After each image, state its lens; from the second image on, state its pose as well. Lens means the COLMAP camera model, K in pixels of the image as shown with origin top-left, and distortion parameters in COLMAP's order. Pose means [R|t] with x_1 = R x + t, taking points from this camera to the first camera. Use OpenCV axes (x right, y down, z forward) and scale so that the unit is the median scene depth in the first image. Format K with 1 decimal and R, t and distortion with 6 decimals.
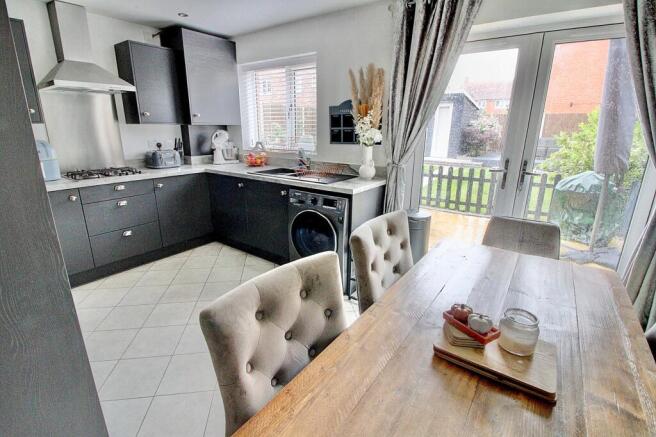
lens RADIAL K [[305.6, 0, 323.4], [0, 305.6, 212.9], [0, 0, 1]] dist [0.002464, -0.015634]
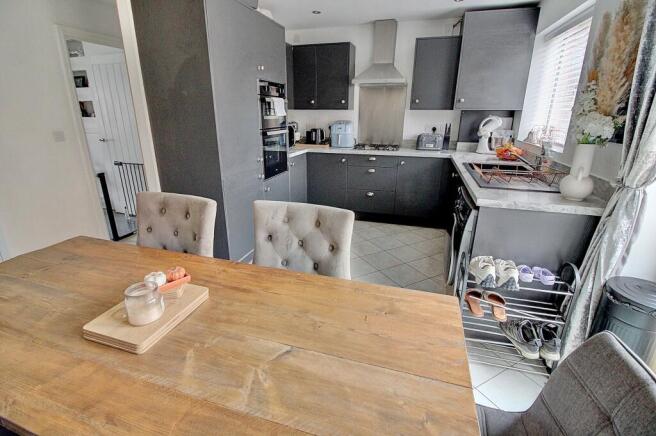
lens RADIAL K [[305.6, 0, 323.4], [0, 305.6, 212.4], [0, 0, 1]] dist [0.002464, -0.015634]
pose [[0.317585, 0.285362, -0.904272, 0.445742], [-0.257853, 0.943696, 0.207244, -0.069061], [0.912498, 0.167352, 0.373285, 0.292240]]
